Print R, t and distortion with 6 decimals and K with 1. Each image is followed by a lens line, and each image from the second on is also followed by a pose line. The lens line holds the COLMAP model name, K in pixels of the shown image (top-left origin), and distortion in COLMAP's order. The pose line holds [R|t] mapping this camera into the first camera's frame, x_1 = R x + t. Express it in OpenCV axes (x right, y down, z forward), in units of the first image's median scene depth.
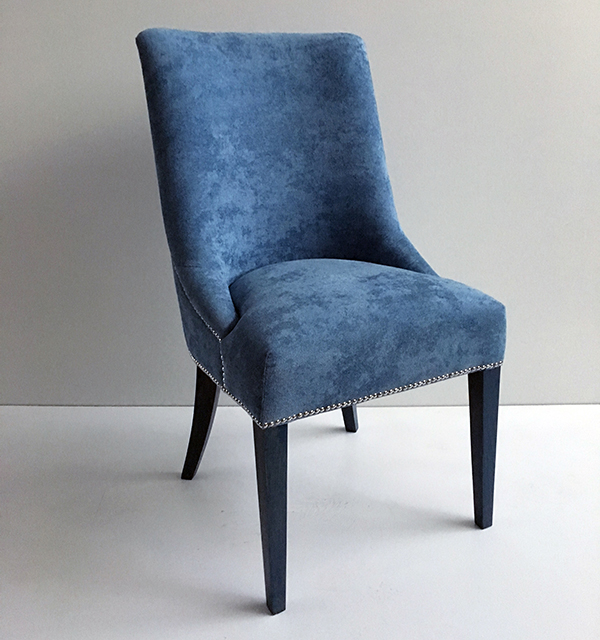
lens RADIAL K [[649.4, 0, 323.6], [0, 649.4, 319.1], [0, 0, 1]] dist [0.021983, 0.024598]
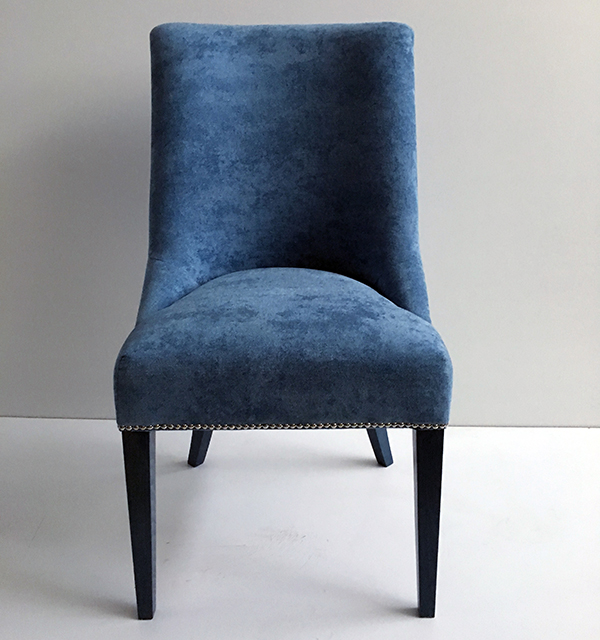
lens RADIAL K [[649.4, 0, 323.6], [0, 649.4, 319.1], [0, 0, 1]] dist [0.021983, 0.024598]
pose [[0.883804, 0.170174, -0.435811, 0.448200], [-0.167628, 0.984840, 0.044615, -0.071299], [0.436797, 0.033623, 0.898932, 0.191202]]
